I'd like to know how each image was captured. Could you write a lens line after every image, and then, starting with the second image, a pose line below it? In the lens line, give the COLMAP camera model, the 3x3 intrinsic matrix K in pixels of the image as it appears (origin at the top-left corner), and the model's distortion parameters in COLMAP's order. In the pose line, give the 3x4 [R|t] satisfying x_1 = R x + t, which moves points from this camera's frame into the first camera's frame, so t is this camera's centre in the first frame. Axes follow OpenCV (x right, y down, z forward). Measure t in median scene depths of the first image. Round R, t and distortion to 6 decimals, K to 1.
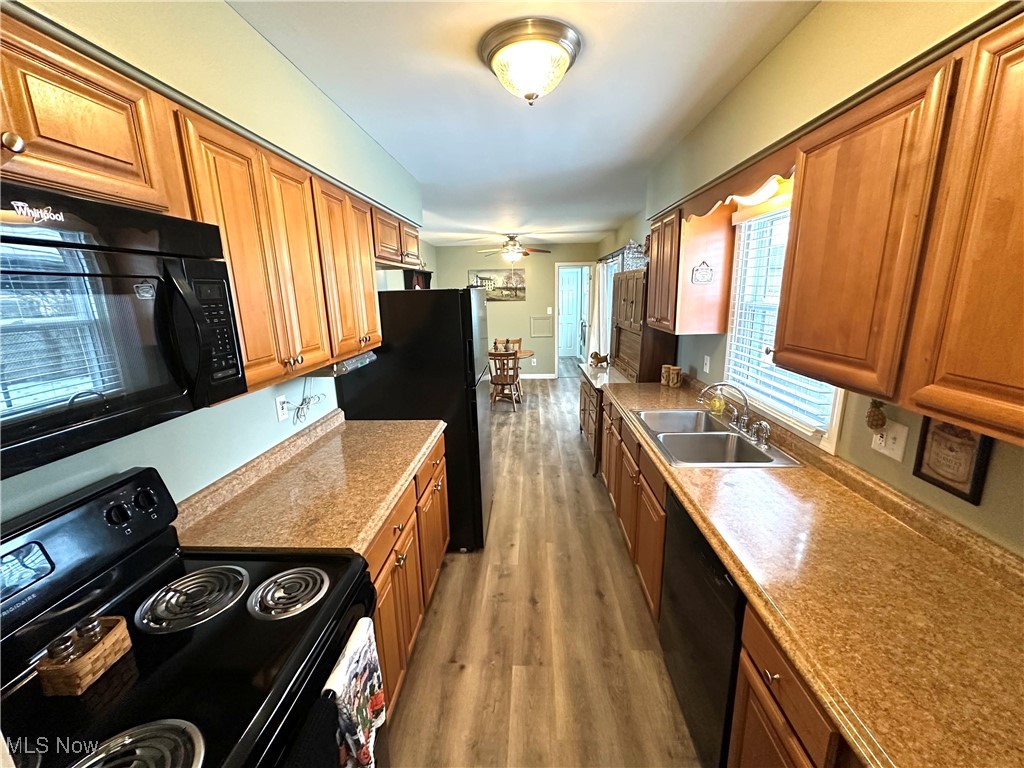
lens RADIAL K [[408.0, 0, 511.8], [0, 408.0, 383.4], [0, 0, 1]] dist [-0.002875, 0.000594]
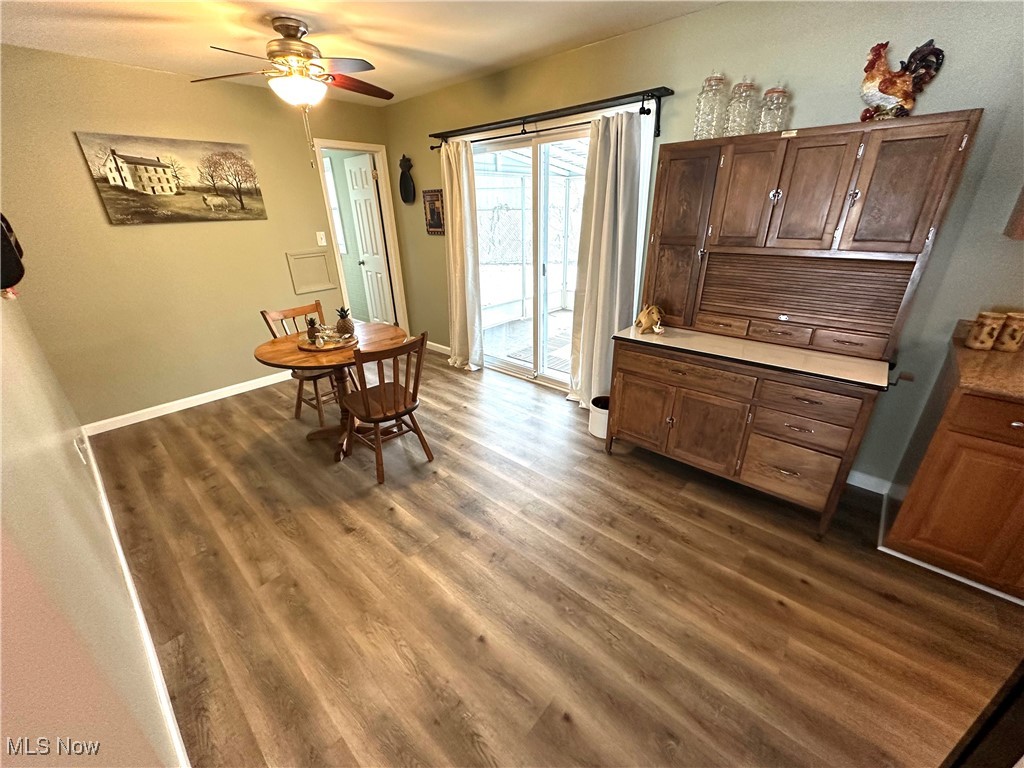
lens RADIAL K [[408.0, 0, 511.7], [0, 408.0, 384.5], [0, 0, 1]] dist [-0.002875, 0.000594]
pose [[0.633426, -0.305980, 0.710737, -0.266688], [0.181943, 0.951641, 0.247540, -0.124497], [-0.752109, -0.027484, 0.658465, 0.683707]]
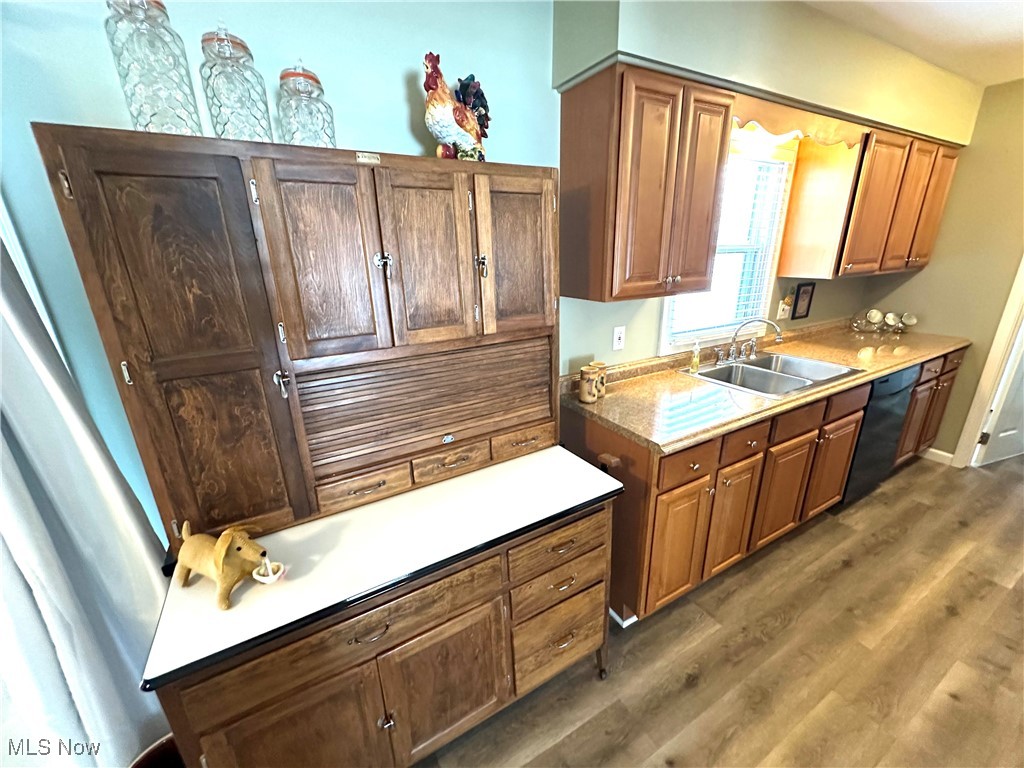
lens RADIAL K [[408.0, 0, 510.8], [0, 408.0, 383.4], [0, 0, 1]] dist [-0.002875, 0.000594]
pose [[-0.530717, -0.228560, 0.816149, -0.016355], [0.224583, 0.890607, 0.395451, -0.166124], [-0.817253, 0.393166, -0.421330, 0.813436]]
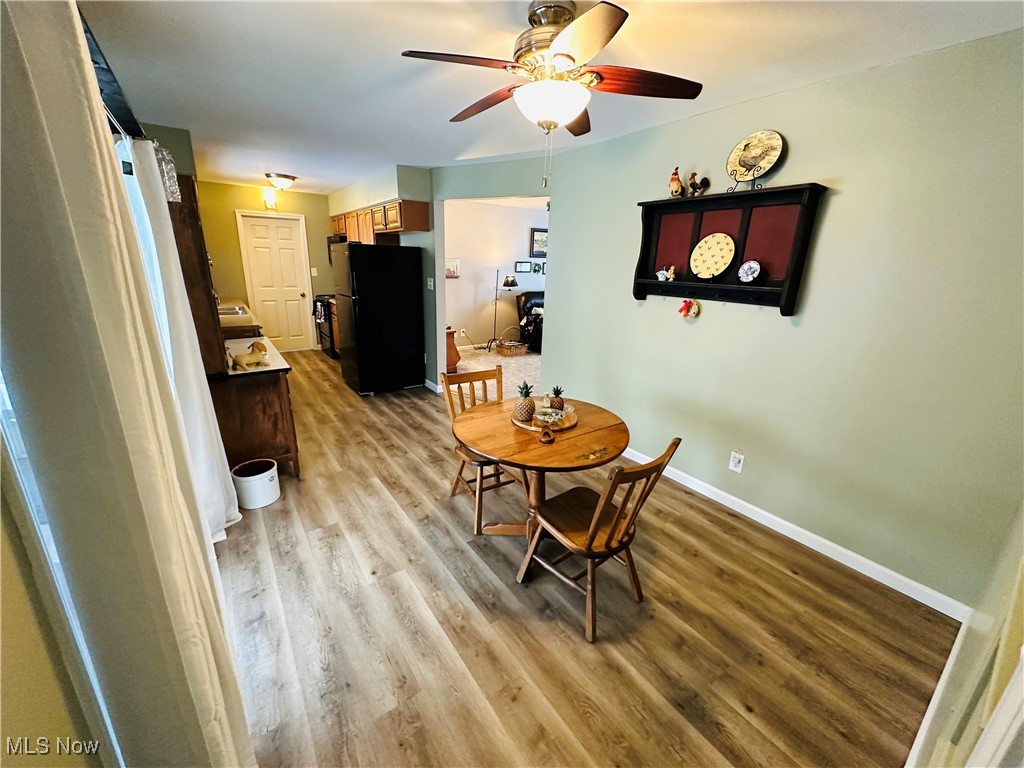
lens RADIAL K [[408.0, 0, 510.7], [0, 408.0, 385.8], [0, 0, 1]] dist [-0.002875, 0.000594]
pose [[-0.784937, 0.178562, -0.593287, 0.241914], [-0.153277, 0.871840, 0.465189, -0.313956], [0.600317, 0.456082, -0.656970, 1.435356]]
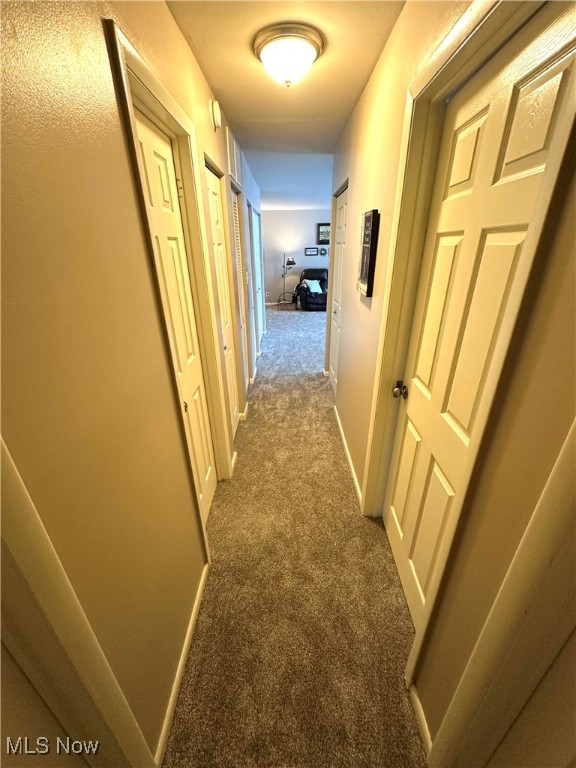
lens RADIAL K [[306.0, 0, 286.9], [0, 306.0, 384.8], [0, 0, 1]] dist [-0.002875, 0.000594]
pose [[-0.999279, 0.037429, -0.006384, -0.558900], [0.026113, 0.799506, 0.600091, -0.426707], [0.027565, 0.599491, -0.799907, 2.036978]]
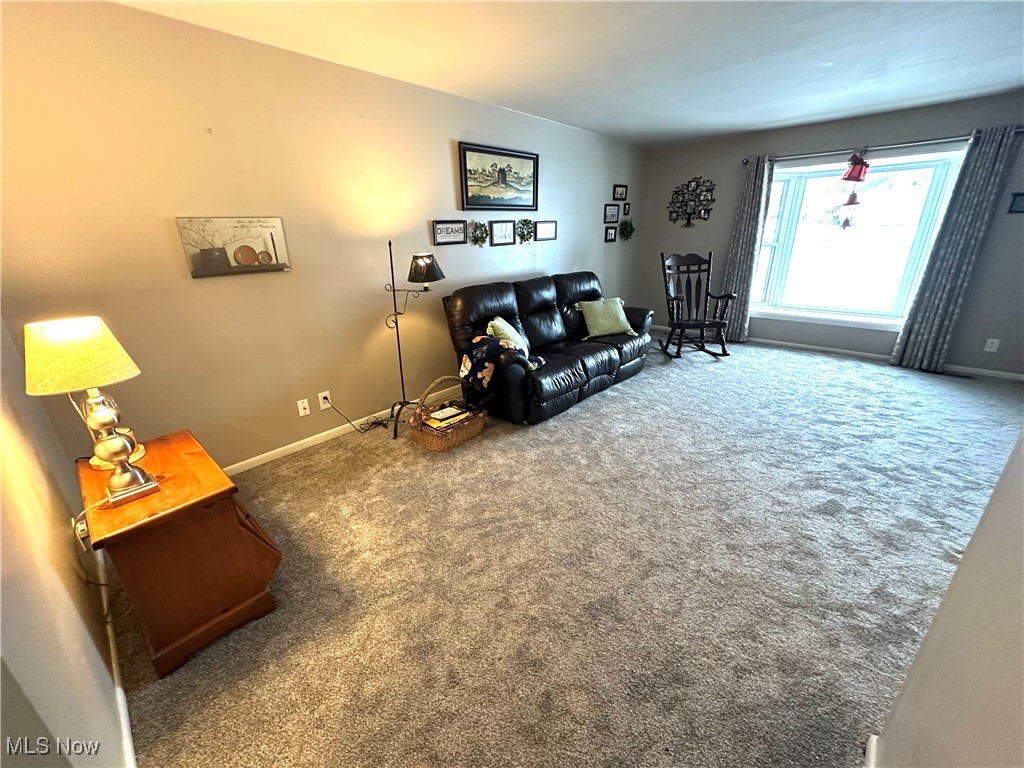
lens RADIAL K [[408.0, 0, 512.3], [0, 408.0, 382.9], [0, 0, 1]] dist [-0.002875, 0.000594]
pose [[-0.648033, 0.297947, -0.700914, -0.256546], [-0.134789, 0.860909, 0.490579, -0.142682], [0.749590, 0.412387, -0.517738, 0.837351]]
